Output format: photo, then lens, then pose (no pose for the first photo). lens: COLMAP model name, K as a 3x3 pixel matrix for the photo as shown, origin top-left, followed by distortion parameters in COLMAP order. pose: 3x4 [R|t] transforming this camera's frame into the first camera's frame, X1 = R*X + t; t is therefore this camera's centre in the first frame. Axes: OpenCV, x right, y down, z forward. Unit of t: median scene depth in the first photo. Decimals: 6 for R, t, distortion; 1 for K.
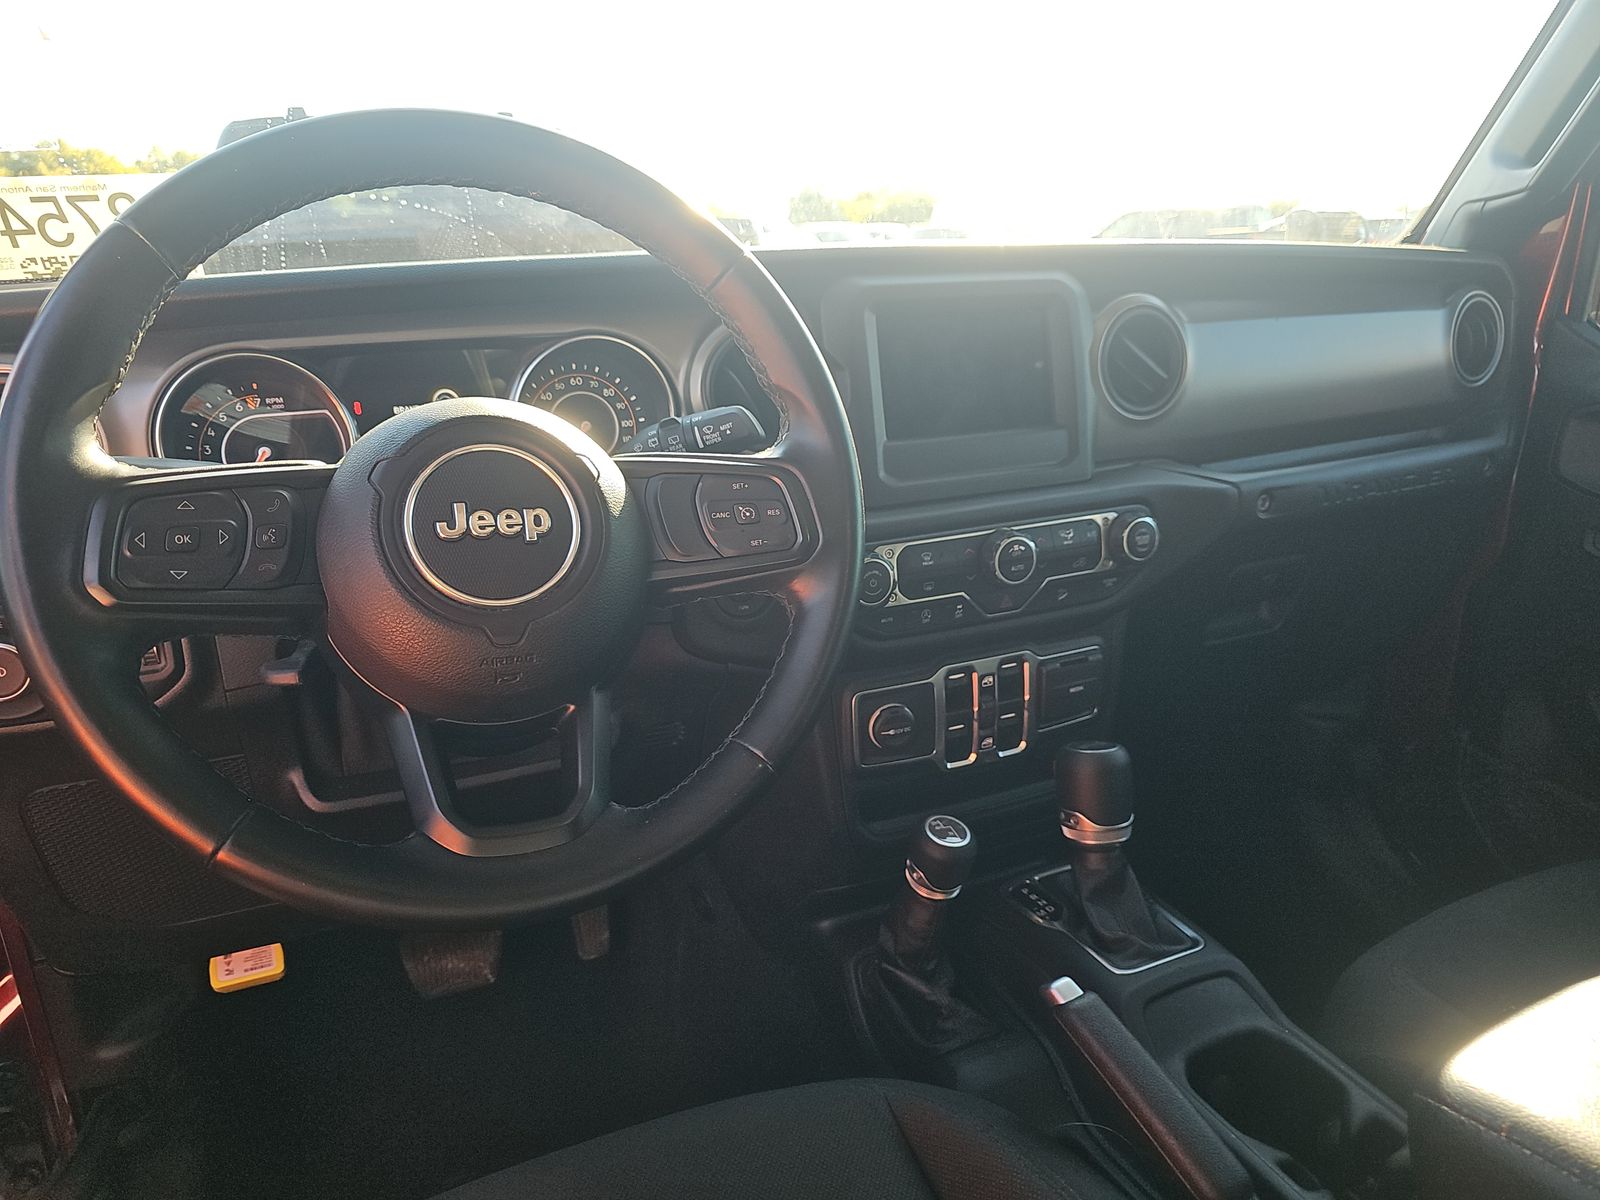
lens RADIAL K [[1056.9, 0, 800.3], [0, 1056.9, 598.6], [0, 0, 1]] dist [-0.000287, 0.003411]
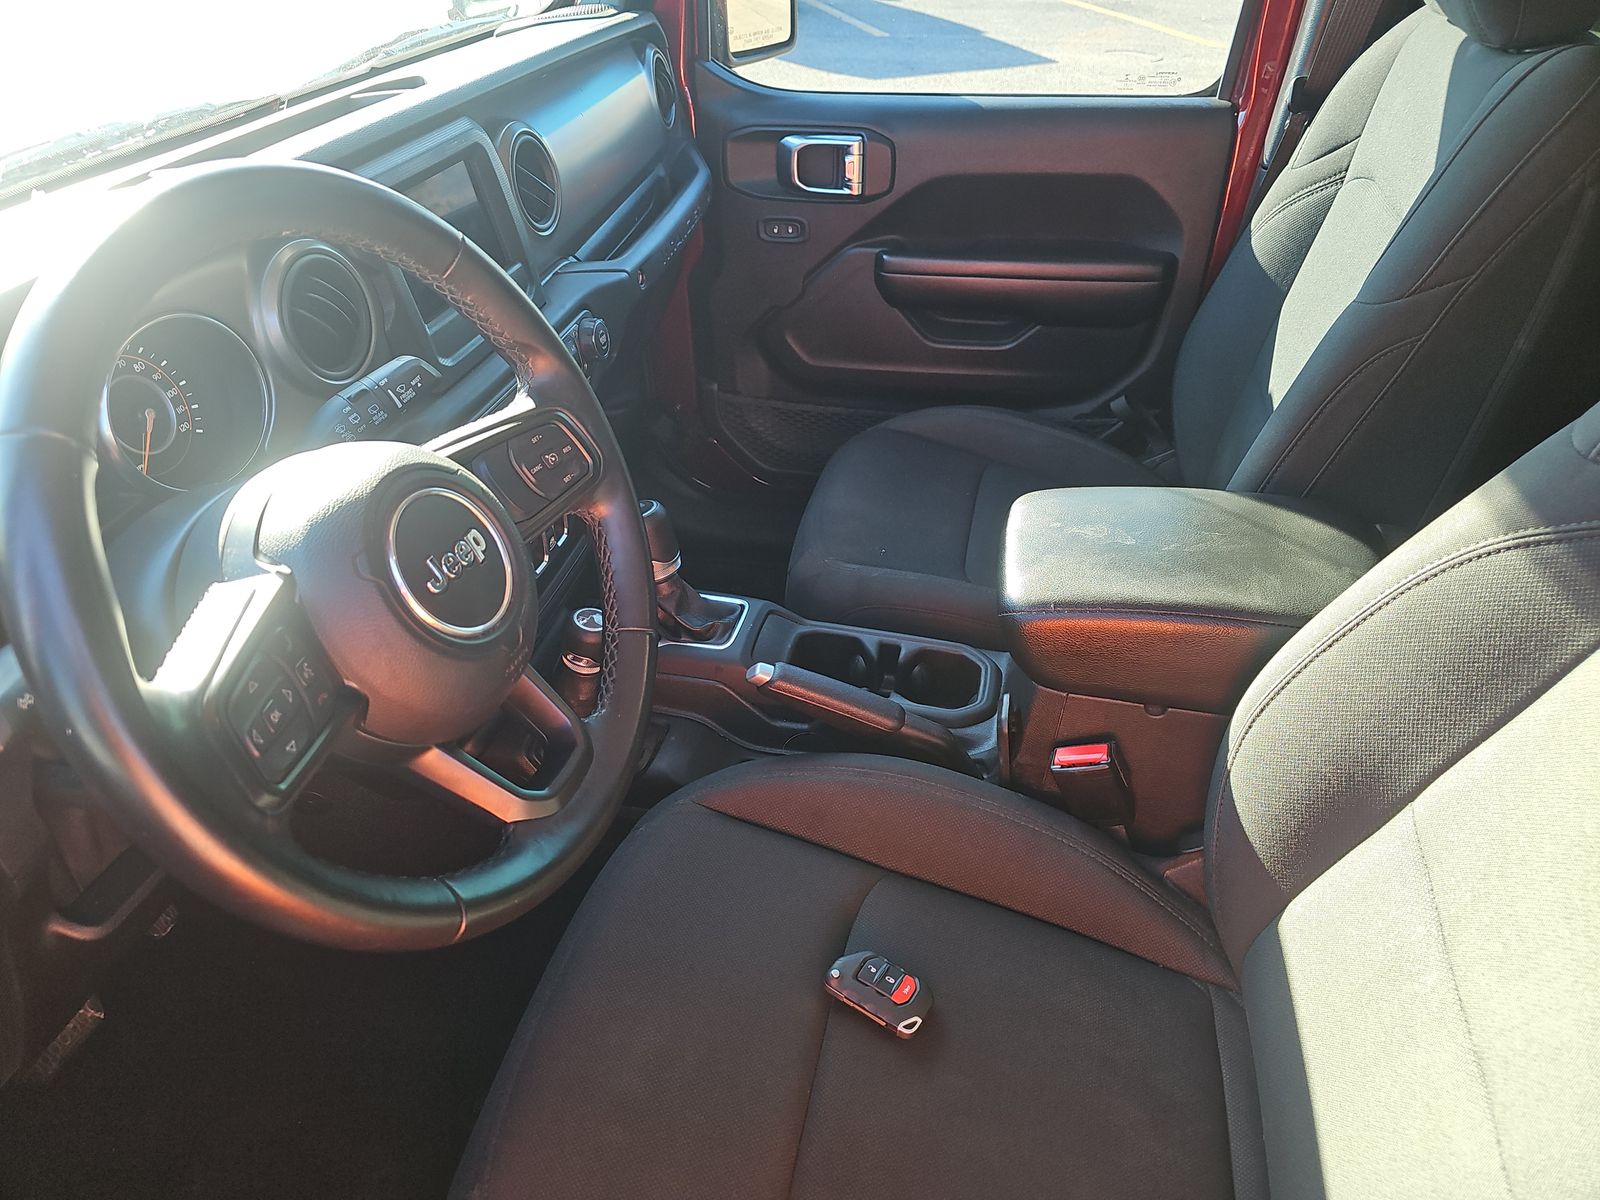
lens RADIAL K [[1056.9, 0, 799.4], [0, 1056.9, 603.1], [0, 0, 1]] dist [-0.000287, 0.003411]
pose [[0.599229, -0.467590, 0.649834, -0.577798], [0.238614, 0.879129, 0.412548, -0.285505], [-0.764191, -0.092151, 0.638373, 0.011484]]
